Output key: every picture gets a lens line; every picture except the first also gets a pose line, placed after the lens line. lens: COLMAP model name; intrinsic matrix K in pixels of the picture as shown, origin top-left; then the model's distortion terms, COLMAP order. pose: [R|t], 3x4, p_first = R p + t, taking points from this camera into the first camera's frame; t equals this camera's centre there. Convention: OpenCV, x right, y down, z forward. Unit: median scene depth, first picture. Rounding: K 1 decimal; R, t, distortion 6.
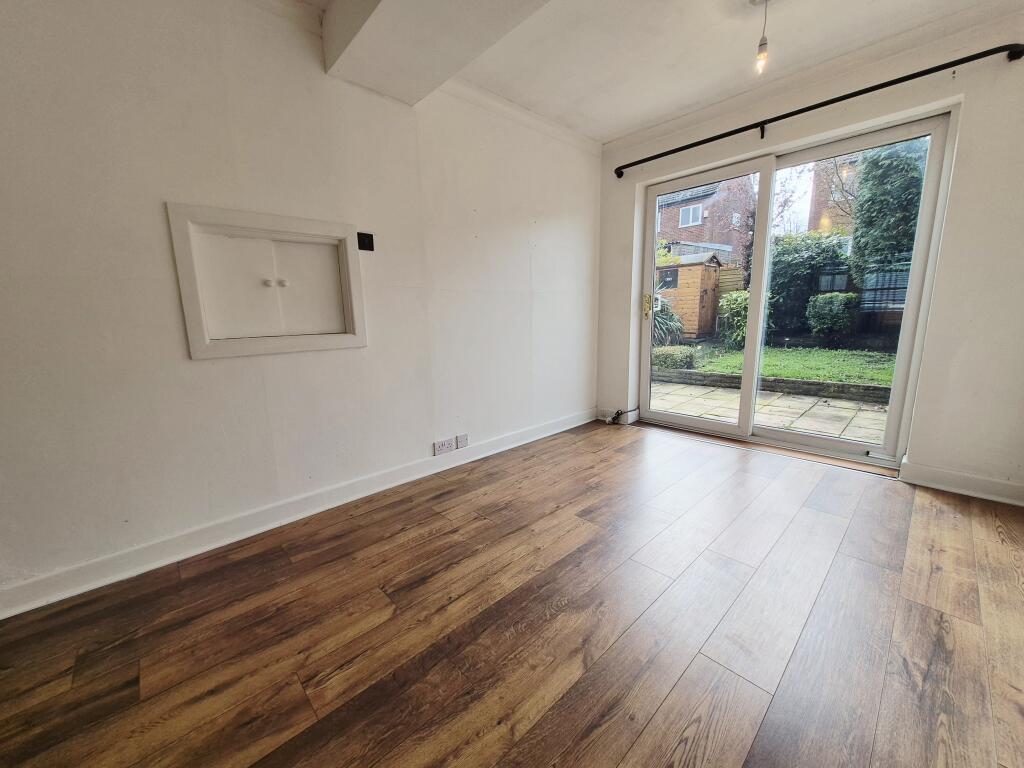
lens RADIAL K [[399.3, 0, 509.5], [0, 399.3, 384.7], [0, 0, 1]] dist [-0.002150, 0.000452]
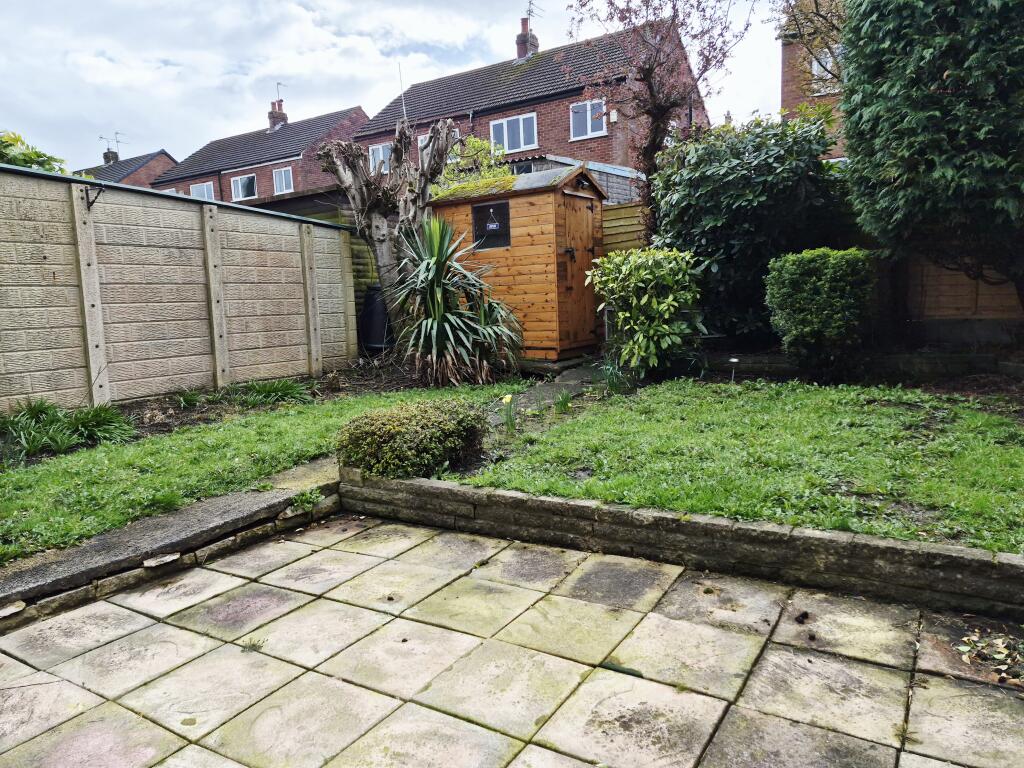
lens RADIAL K [[700.2, 0, 514.3], [0, 700.2, 382.7], [0, 0, 1]] dist [0.007269, -0.005028]
pose [[0.970865, -0.048239, 0.234720, 0.317017], [0.063537, 0.996290, -0.058054, -0.066909], [-0.231049, 0.071276, 0.970328, 0.362915]]
